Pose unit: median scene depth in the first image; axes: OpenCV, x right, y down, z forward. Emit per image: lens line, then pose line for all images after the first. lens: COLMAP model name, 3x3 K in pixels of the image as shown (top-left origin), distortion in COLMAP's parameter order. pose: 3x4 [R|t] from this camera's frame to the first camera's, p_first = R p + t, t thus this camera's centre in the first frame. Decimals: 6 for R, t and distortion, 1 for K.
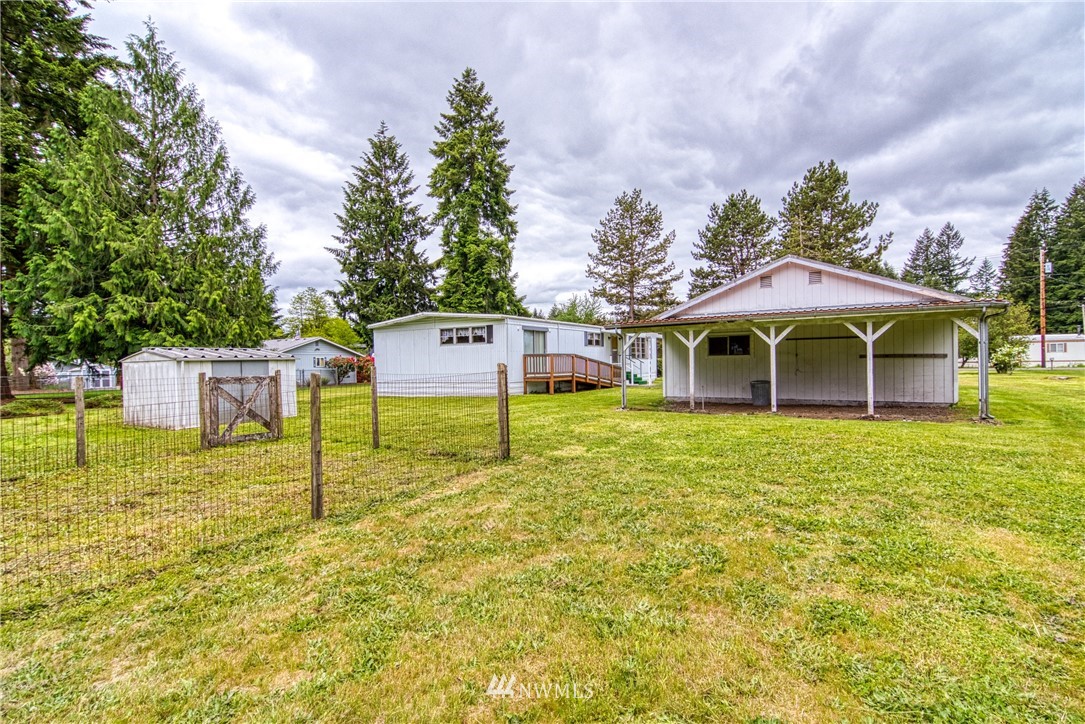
lens RADIAL K [[523.1, 0, 537.3], [0, 523.1, 365.7], [0, 0, 1]] dist [0.012633, -0.013266]
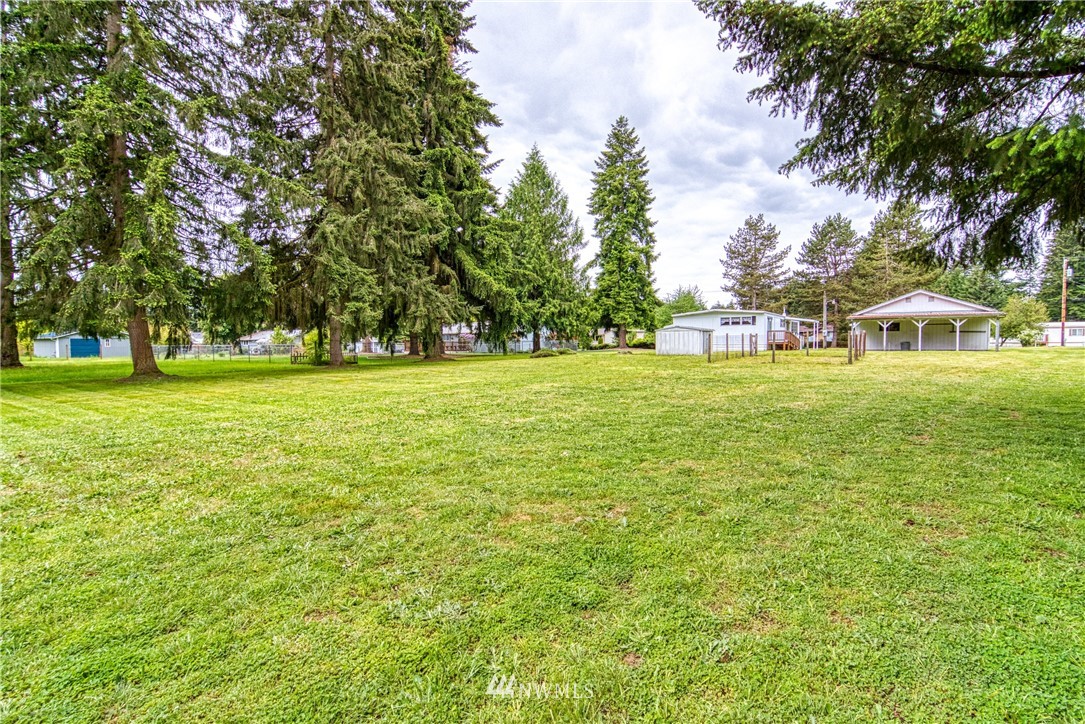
lens RADIAL K [[523.1, 0, 537.3], [0, 523.1, 365.7], [0, 0, 1]] dist [0.012633, -0.013266]
pose [[0.998634, 0.013084, -0.050589, -0.288360], [-0.011295, 0.999306, 0.035486, 0.018243], [0.051018, -0.034866, 0.998089, -0.378193]]
